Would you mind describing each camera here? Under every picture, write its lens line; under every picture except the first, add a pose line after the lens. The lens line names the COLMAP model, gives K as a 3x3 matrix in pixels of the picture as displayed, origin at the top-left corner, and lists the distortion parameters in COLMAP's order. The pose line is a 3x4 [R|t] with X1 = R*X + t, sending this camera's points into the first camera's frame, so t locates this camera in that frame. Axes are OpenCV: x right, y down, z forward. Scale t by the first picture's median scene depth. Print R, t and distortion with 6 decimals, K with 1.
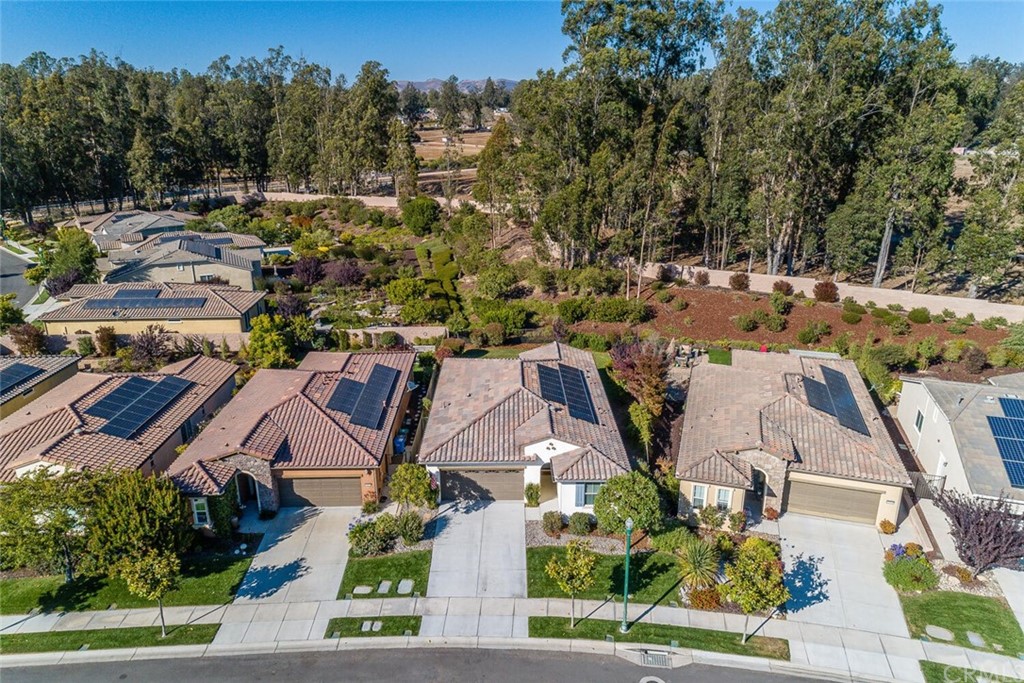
lens RADIAL K [[405.1, 0, 509.8], [0, 405.1, 341.5], [0, 0, 1]] dist [0.013892, 0.000025]
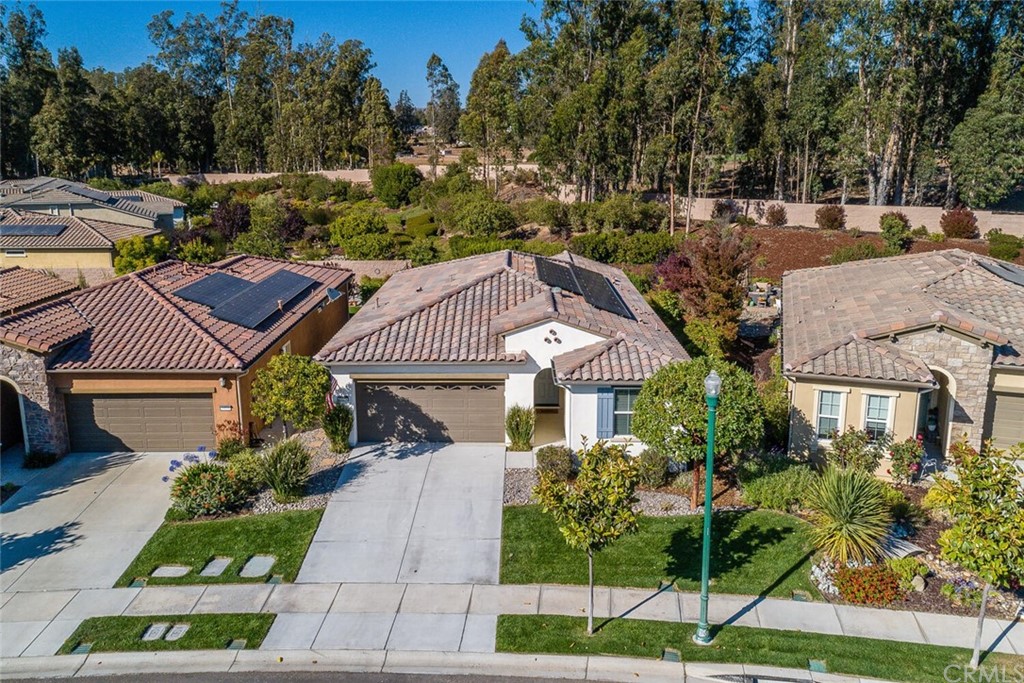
lens RADIAL K [[507.7, 0, 512.0], [0, 507.7, 341.5], [0, 0, 1]] dist [0.013896, 0.000273]
pose [[0.999948, 0.005480, -0.008553, 0.054146], [-0.006140, 0.996840, -0.079192, 0.335732], [0.008092, 0.079240, 0.996823, 0.317445]]
